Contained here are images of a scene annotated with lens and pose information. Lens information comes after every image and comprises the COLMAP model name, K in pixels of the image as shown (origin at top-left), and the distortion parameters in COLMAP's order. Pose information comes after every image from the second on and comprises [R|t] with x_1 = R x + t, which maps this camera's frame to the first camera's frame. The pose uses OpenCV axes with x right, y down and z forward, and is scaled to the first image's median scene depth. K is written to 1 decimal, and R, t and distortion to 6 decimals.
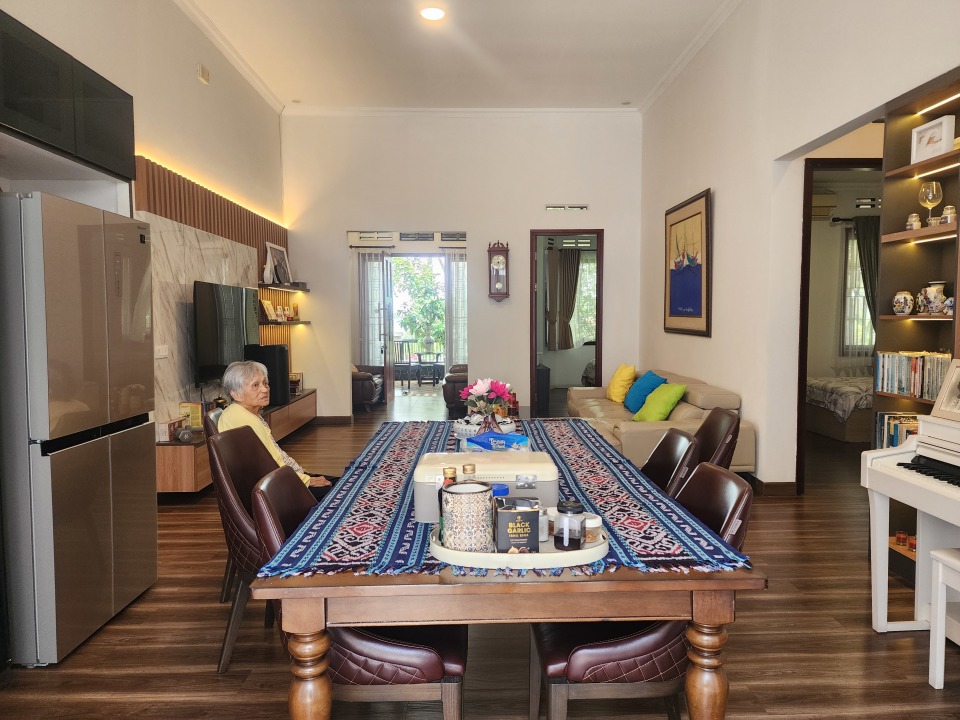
lens RADIAL K [[643.9, 0, 480.0], [0, 643.9, 360.0], [0, 0, 1]] dist [-0.001191, -0.002134]
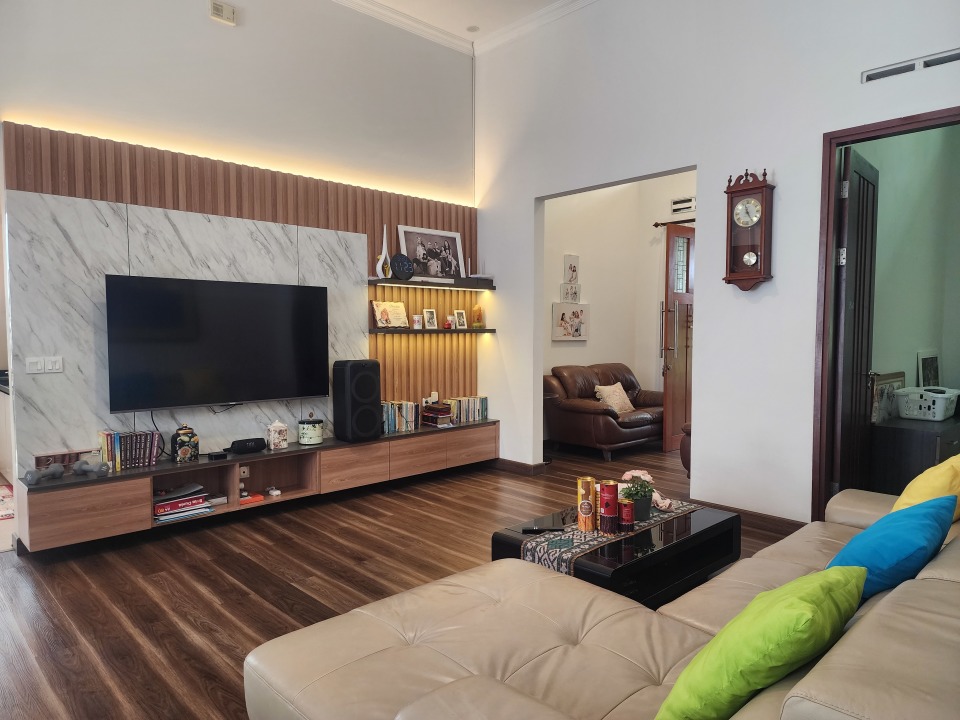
lens RADIAL K [[632.9, 0, 480.0], [0, 632.9, 360.0], [0, 0, 1]] dist [0.084560, -0.000634]
pose [[0.670552, 0.036524, -0.740963, 0.211622], [-0.048196, 0.998822, 0.005619, -0.022109], [0.740296, 0.031944, 0.671522, 0.394482]]
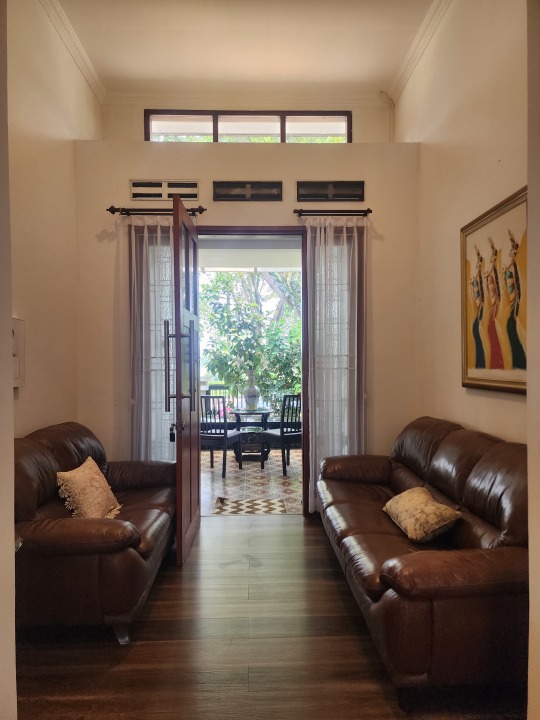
lens RADIAL K [[482.9, 0, 270.0], [0, 482.9, 360.0], [0, 0, 1]] dist [-0.001191, -0.002134]
pose [[0.999891, -0.002189, 0.014584, -0.091033], [0.003123, 0.997920, -0.064392, -0.042298], [-0.014413, 0.064431, 0.997818, 0.669178]]
